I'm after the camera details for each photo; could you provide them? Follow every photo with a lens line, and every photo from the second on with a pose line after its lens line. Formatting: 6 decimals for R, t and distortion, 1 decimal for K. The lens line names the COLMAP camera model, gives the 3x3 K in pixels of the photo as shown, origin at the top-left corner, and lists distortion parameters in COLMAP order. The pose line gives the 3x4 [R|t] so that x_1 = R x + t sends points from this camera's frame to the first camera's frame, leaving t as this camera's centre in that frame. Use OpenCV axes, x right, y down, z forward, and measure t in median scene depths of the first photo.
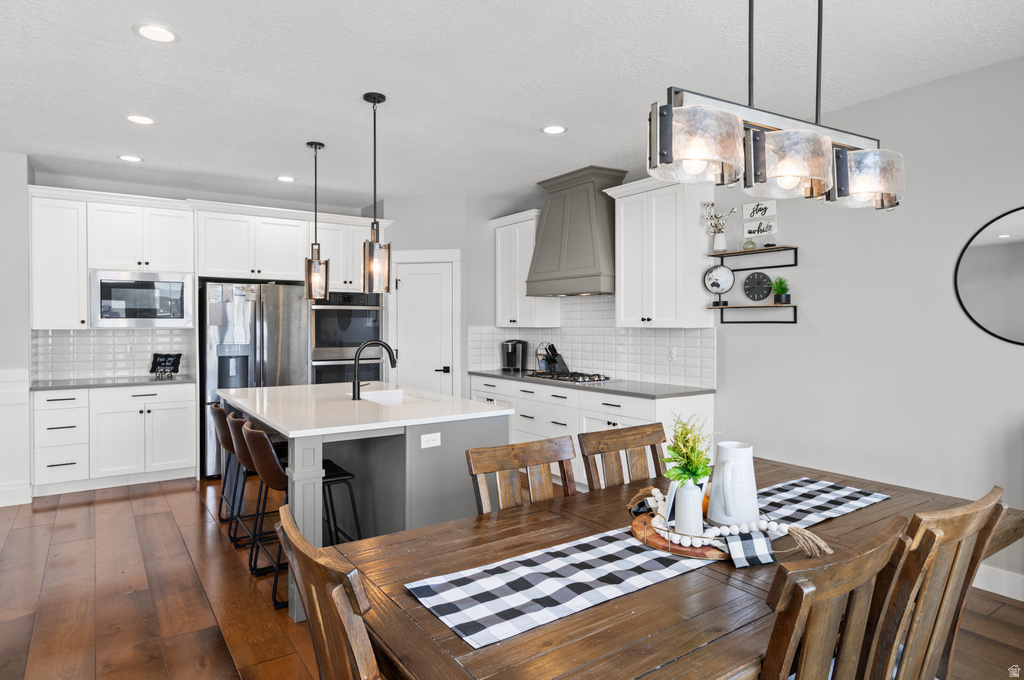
lens RADIAL K [[602.5, 0, 507.3], [0, 602.5, 329.8], [0, 0, 1]] dist [0.003923, 0.003462]
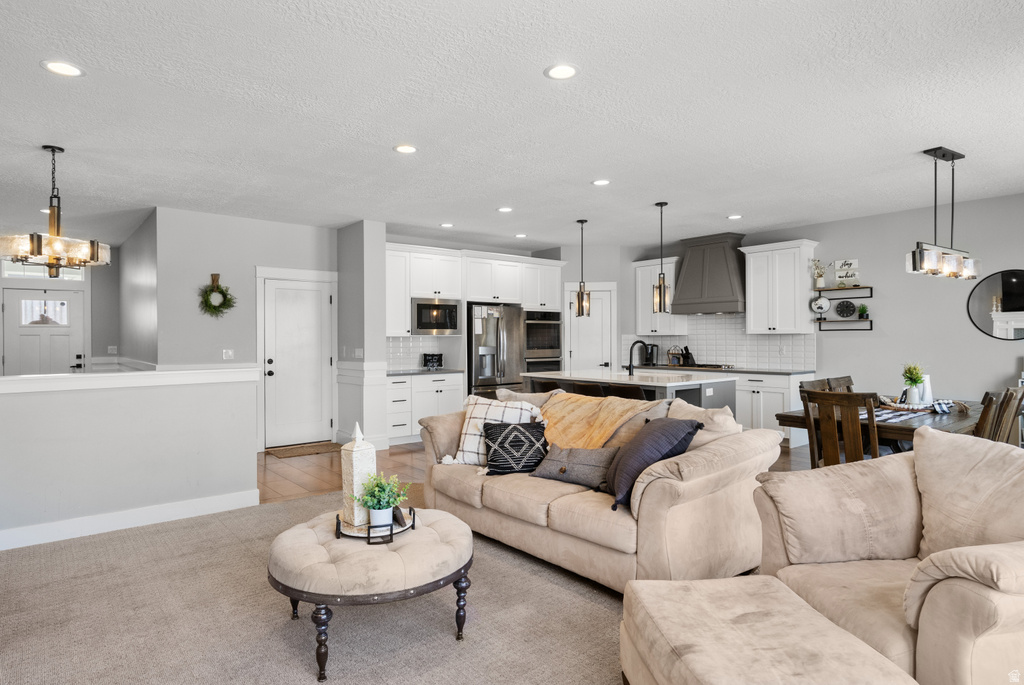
lens RADIAL K [[582.4, 0, 507.9], [0, 582.4, 340.8], [0, 0, 1]] dist [0.006253, -0.000893]
pose [[0.996121, -0.003779, 0.087915, -0.551434], [0.004455, 0.999962, -0.007485, 0.021362], [-0.087884, 0.007847, 0.996100, -0.454371]]
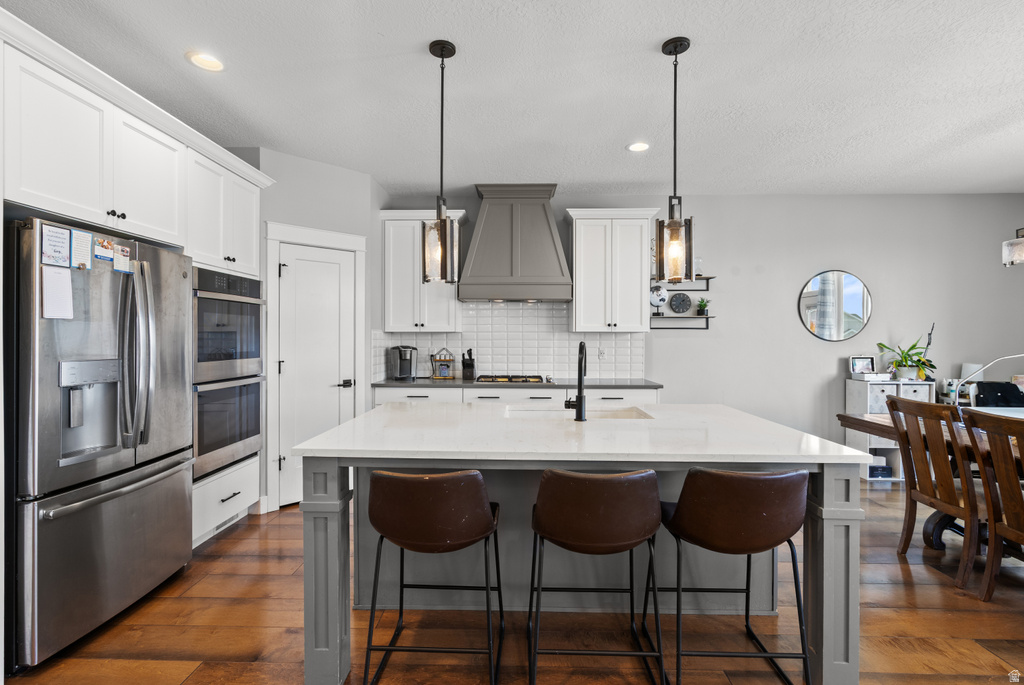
lens RADIAL K [[480.7, 0, 509.5], [0, 480.7, 336.7], [0, 0, 1]] dist [-0.000062, -0.001094]
pose [[0.583563, 0.002880, 0.812063, -0.592413], [0.004487, 0.999967, -0.006770, 0.010472], [-0.812055, 0.007594, 0.583531, 0.535513]]
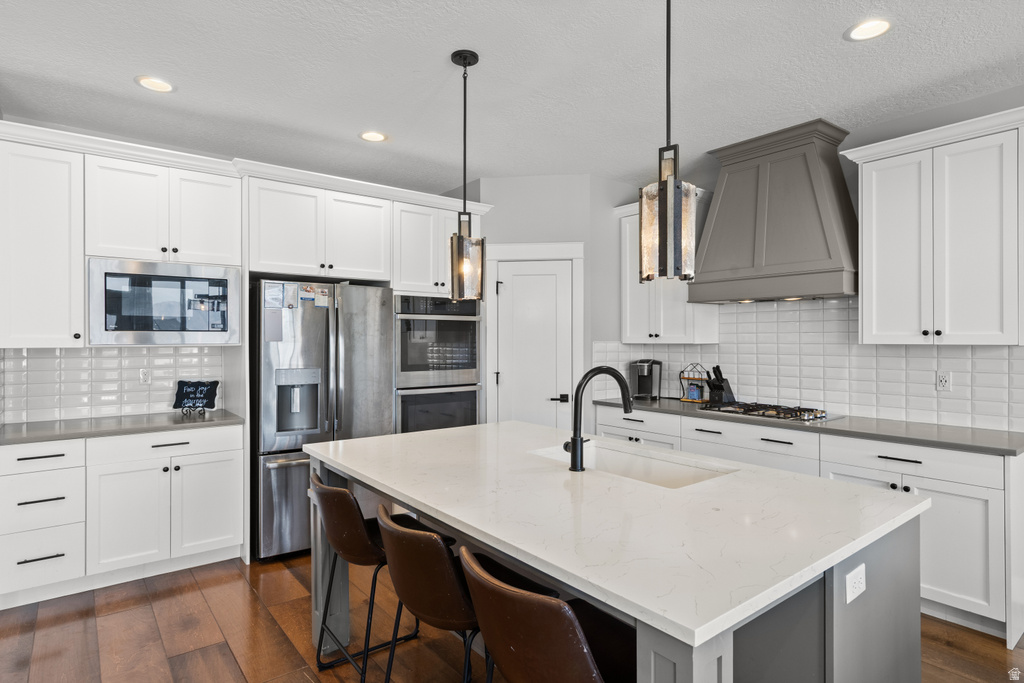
lens RADIAL K [[555.6, 0, 508.0], [0, 555.6, 340.3], [0, 0, 1]] dist [0.006381, 0.000394]
pose [[0.997953, -0.000269, 0.063946, -0.261026], [0.000741, 0.999973, -0.007364, -0.003745], [-0.063943, 0.007396, 0.997926, 0.348102]]
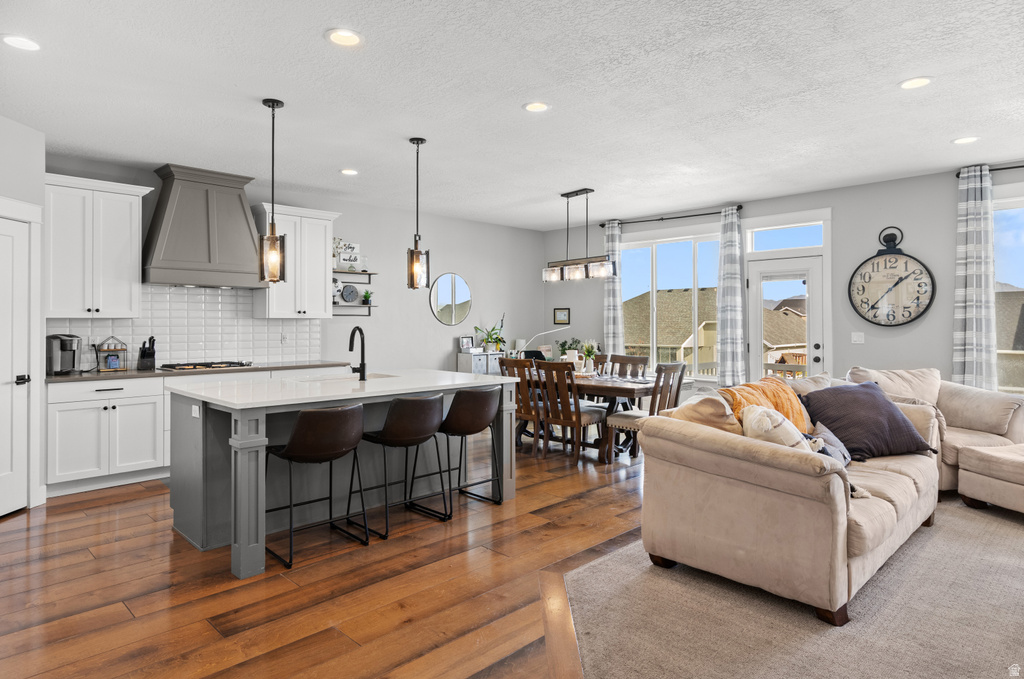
lens RADIAL K [[602.5, 0, 508.7], [0, 602.5, 313.8], [0, 0, 1]] dist [0.003923, 0.003462]
pose [[-0.178919, 0.015496, 0.983742, -1.035890], [0.010995, 0.999845, -0.013750, 0.008901], [-0.983802, 0.008356, -0.179062, 0.696113]]
